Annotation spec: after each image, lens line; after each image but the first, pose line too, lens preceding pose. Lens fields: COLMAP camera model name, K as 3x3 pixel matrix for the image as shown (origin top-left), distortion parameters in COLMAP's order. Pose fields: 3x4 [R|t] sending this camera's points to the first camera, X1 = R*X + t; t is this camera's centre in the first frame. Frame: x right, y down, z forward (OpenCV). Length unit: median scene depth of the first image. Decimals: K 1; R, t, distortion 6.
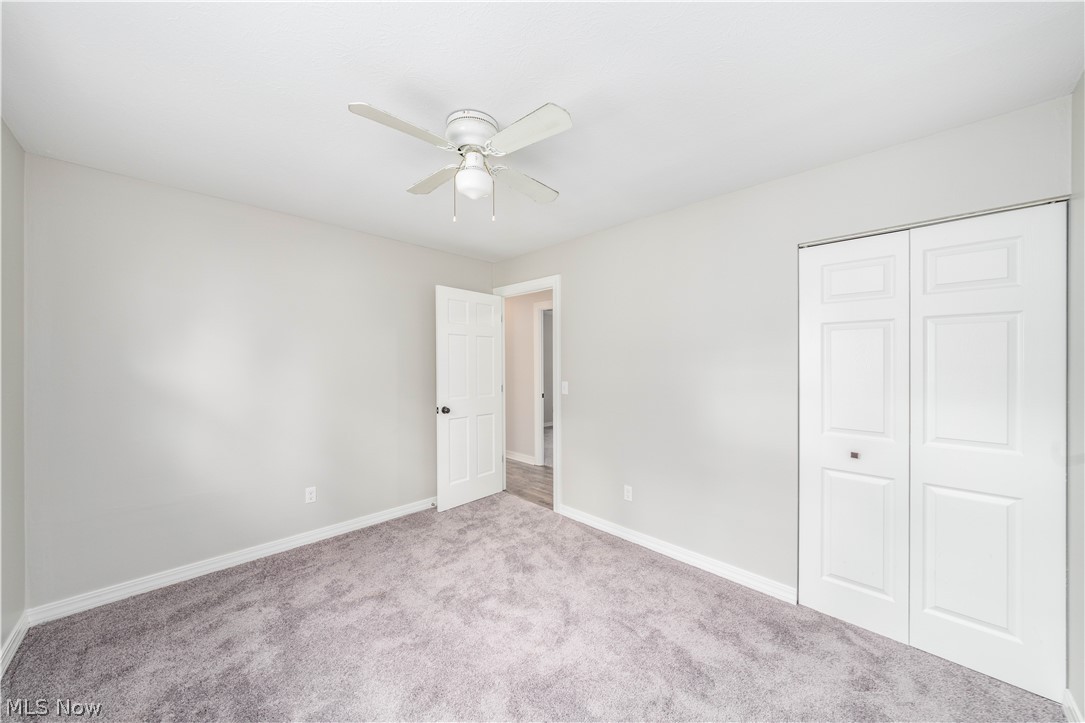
lens RADIAL K [[374.5, 0, 534.7], [0, 374.5, 365.3], [0, 0, 1]] dist [-0.001003, 0.000670]
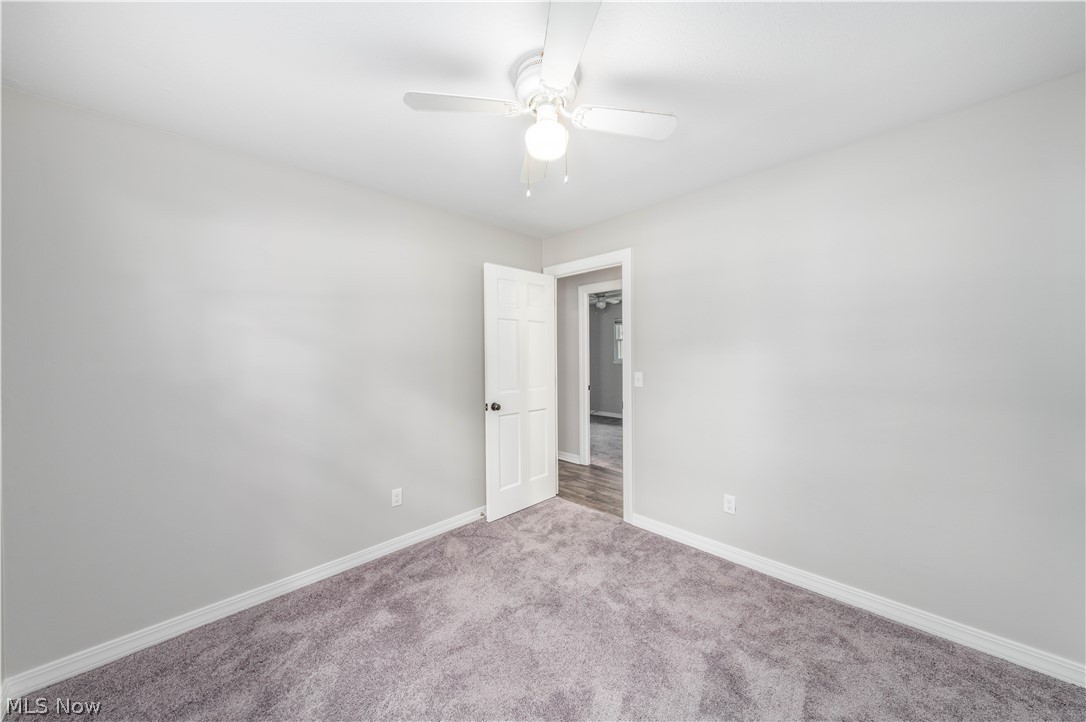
lens RADIAL K [[374.9, 0, 547.3], [0, 374.9, 360.9], [0, 0, 1]] dist [-0.001003, 0.000670]
pose [[0.999820, -0.009730, 0.016283, -0.130273], [0.009507, 0.999860, 0.013773, 0.002717], [-0.016415, -0.013616, 0.999773, 0.127221]]
